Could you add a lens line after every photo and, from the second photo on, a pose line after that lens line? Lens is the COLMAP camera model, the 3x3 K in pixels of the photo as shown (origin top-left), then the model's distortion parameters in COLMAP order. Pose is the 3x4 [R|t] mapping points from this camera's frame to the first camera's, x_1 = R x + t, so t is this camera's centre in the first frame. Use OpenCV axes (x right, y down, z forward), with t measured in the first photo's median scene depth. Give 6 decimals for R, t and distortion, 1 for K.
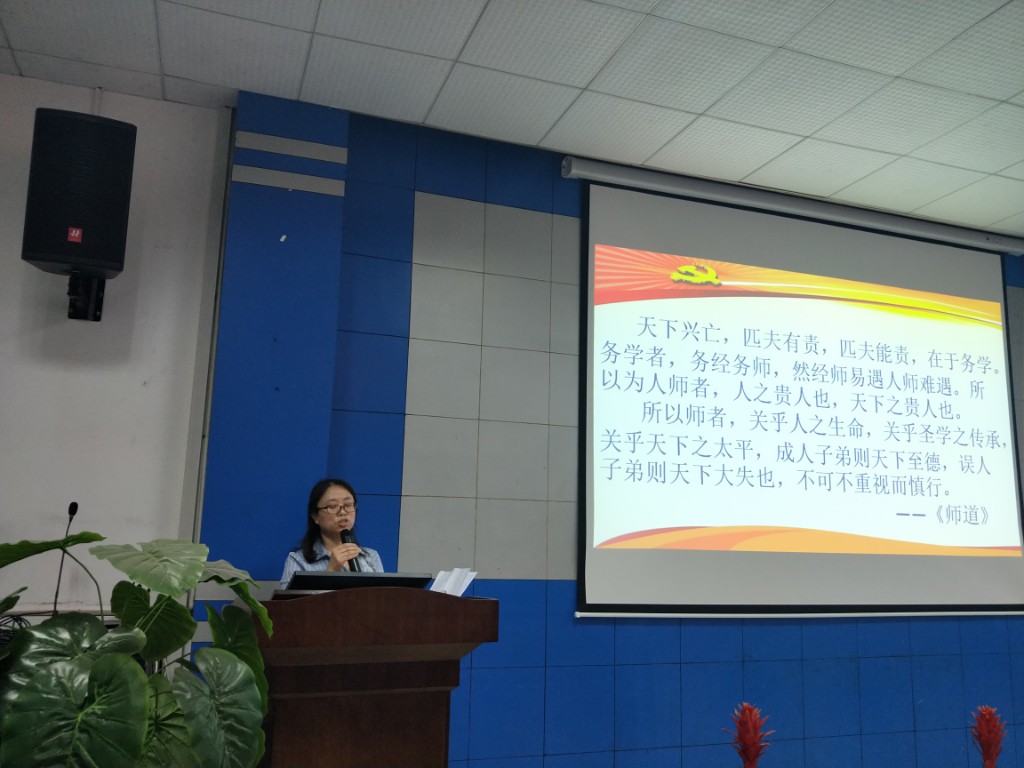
lens RADIAL K [[841.7, 0, 512.0], [0, 841.7, 384.0], [0, 0, 1]] dist [0.038157, -0.095454]
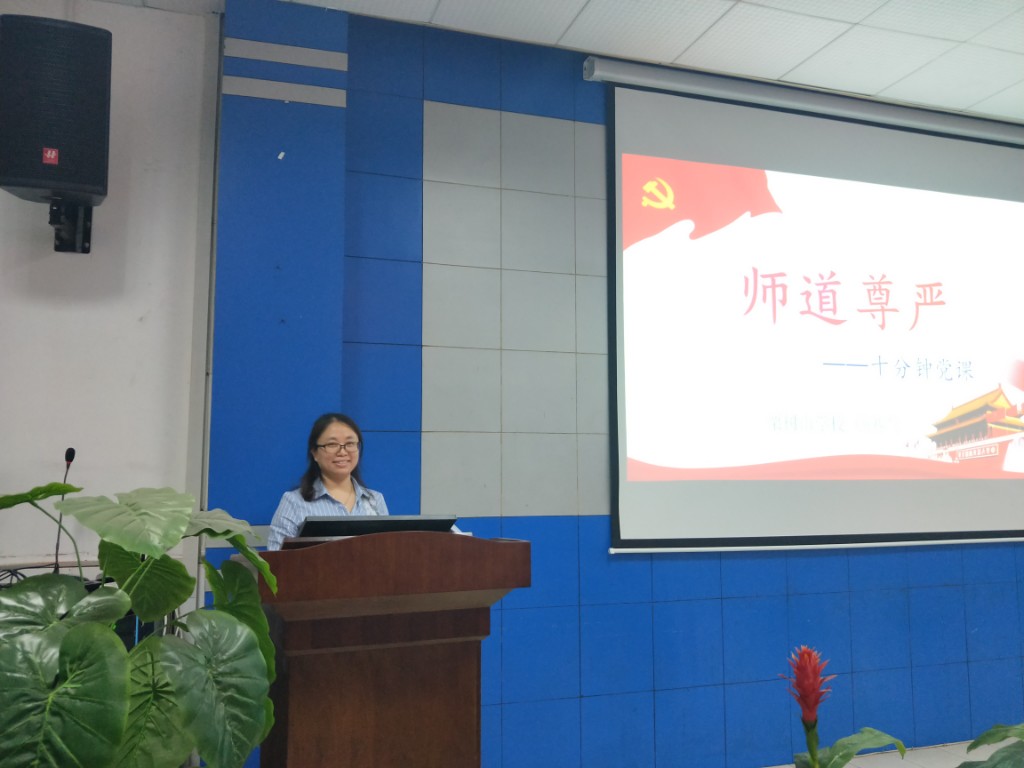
lens RADIAL K [[841.7, 0, 512.0], [0, 841.7, 384.0], [0, 0, 1]] dist [0.038157, -0.095454]
pose [[0.999267, -0.028451, -0.025617, -0.007174], [0.030364, 0.996516, 0.077681, 0.014198], [0.023318, -0.078402, 0.996649, 0.103857]]
